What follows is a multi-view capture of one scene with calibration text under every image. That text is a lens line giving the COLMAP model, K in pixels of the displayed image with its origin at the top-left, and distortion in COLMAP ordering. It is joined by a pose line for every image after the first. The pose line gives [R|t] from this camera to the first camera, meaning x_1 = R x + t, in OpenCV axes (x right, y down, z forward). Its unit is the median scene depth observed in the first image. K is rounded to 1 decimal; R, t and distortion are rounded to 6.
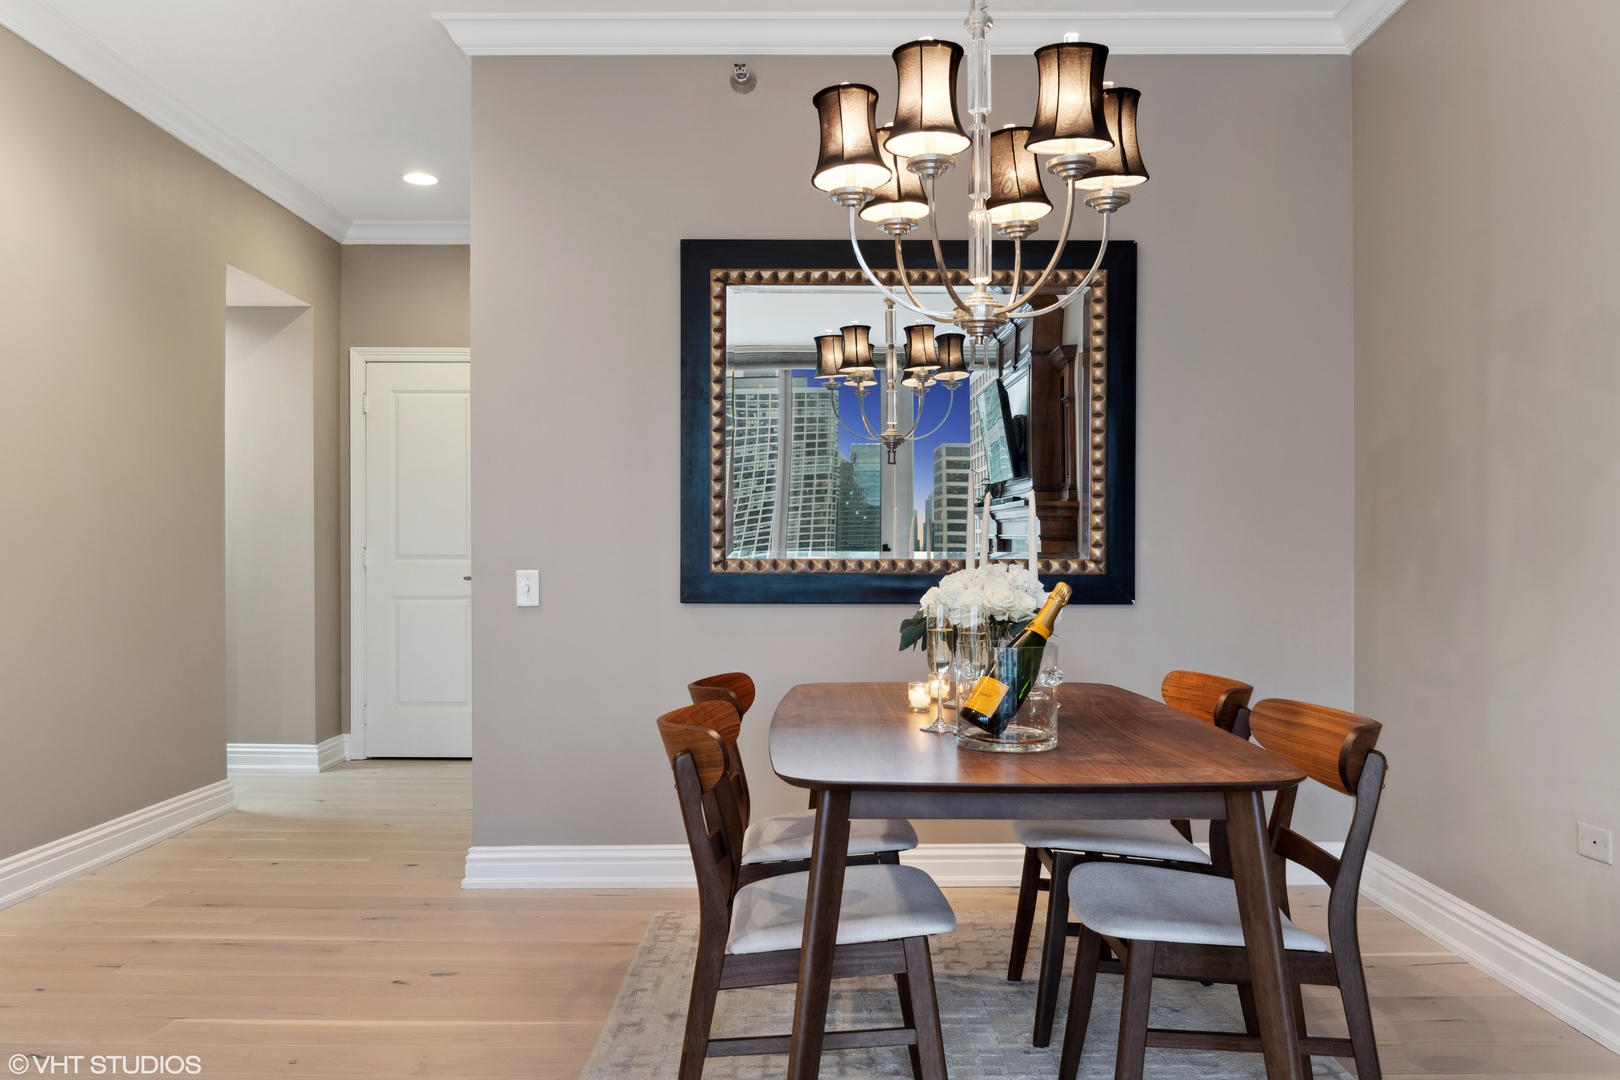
lens RADIAL K [[1276.2, 0, 810.0], [0, 1276.2, 540.0], [0, 0, 1]] dist [-0.047055, 0.001334]
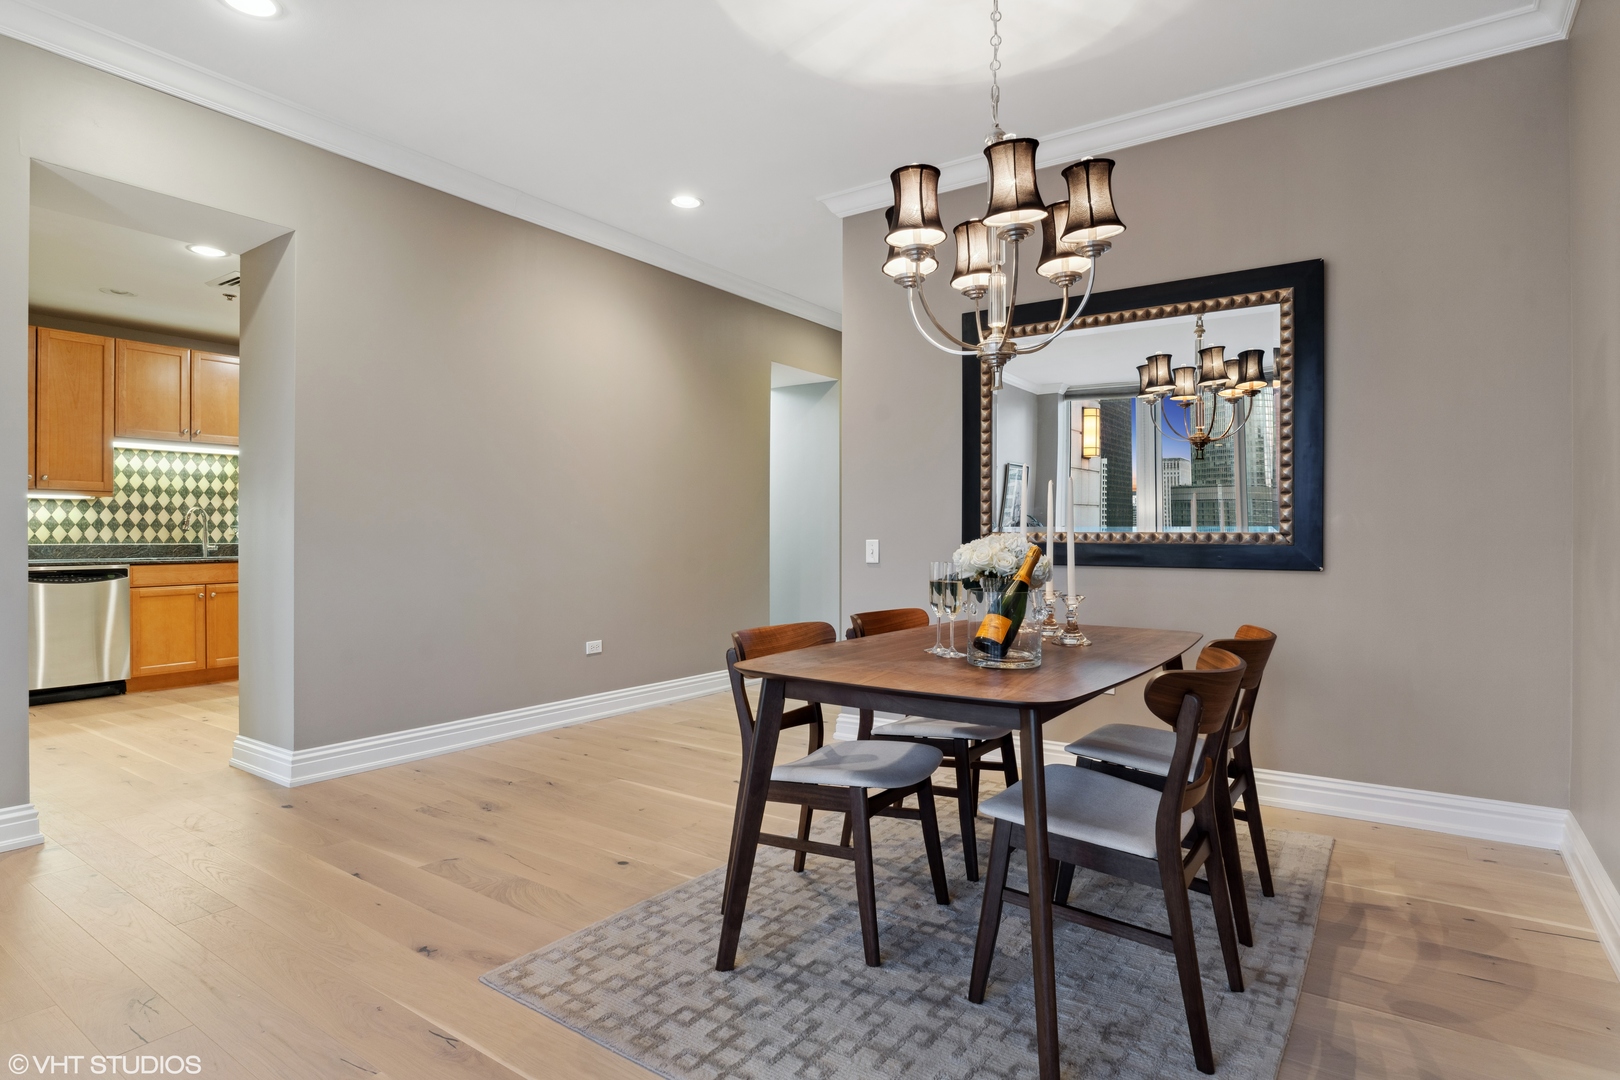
lens RADIAL K [[858.6, 0, 810.0], [0, 858.6, 540.0], [0, 0, 1]] dist [0.000919, 0.000145]
pose [[0.820464, 0.002471, -0.571693, 0.320950], [0.010167, 0.999769, 0.018913, 0.002650], [0.571608, -0.021330, 0.820250, 0.080213]]
